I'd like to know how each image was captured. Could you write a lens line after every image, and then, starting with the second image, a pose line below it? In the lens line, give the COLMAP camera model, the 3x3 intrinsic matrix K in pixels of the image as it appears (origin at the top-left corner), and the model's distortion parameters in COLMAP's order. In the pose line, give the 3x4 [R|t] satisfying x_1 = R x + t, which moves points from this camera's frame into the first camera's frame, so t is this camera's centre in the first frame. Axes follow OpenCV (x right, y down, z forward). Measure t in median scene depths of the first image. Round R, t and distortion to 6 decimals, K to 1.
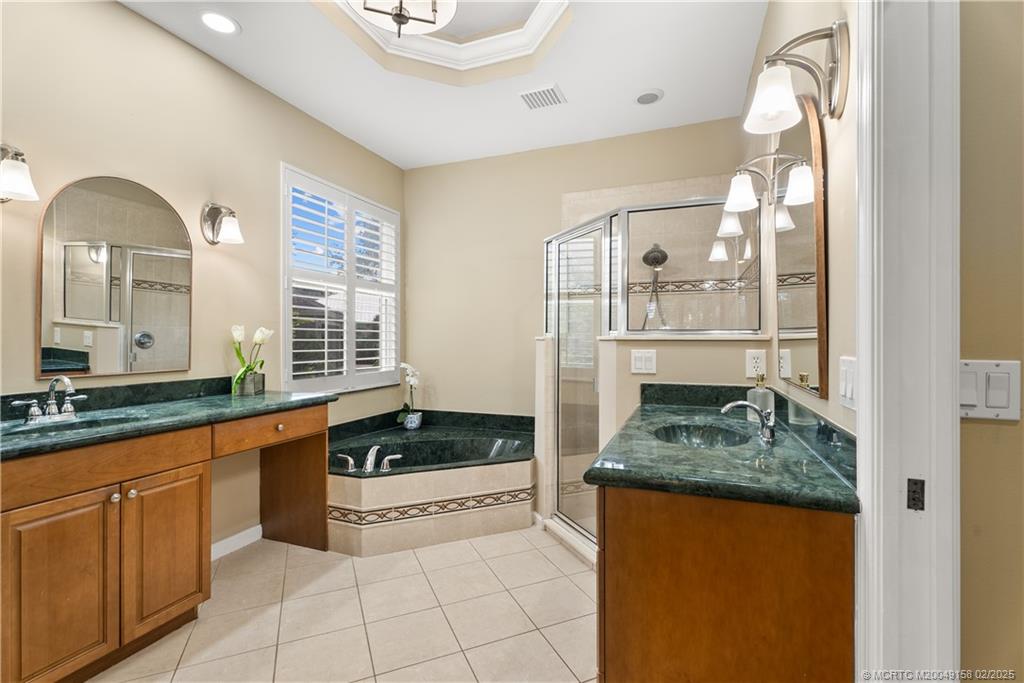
lens RADIAL K [[462.5, 0, 515.0], [0, 462.5, 340.6], [0, 0, 1]] dist [0.008539, -0.000737]
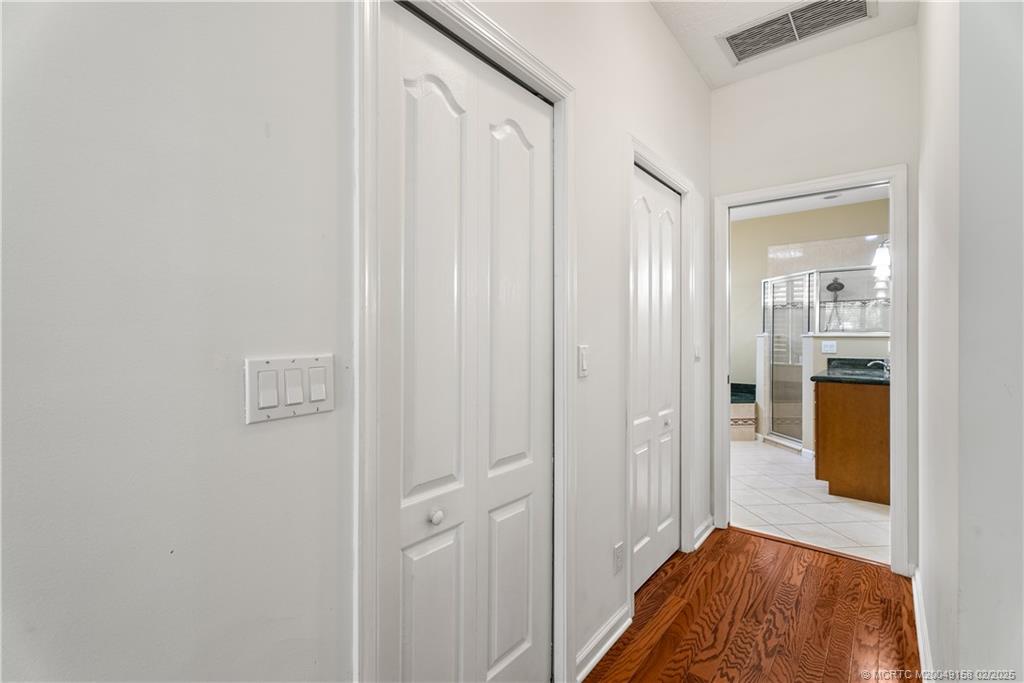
lens RADIAL K [[462.5, 0, 505.7], [0, 462.5, 337.8], [0, 0, 1]] dist [0.008539, -0.000737]
pose [[0.948966, -0.003813, -0.315356, -0.321835], [0.003329, 0.999992, -0.002074, 0.003306], [0.315361, 0.000919, 0.948971, -1.042356]]
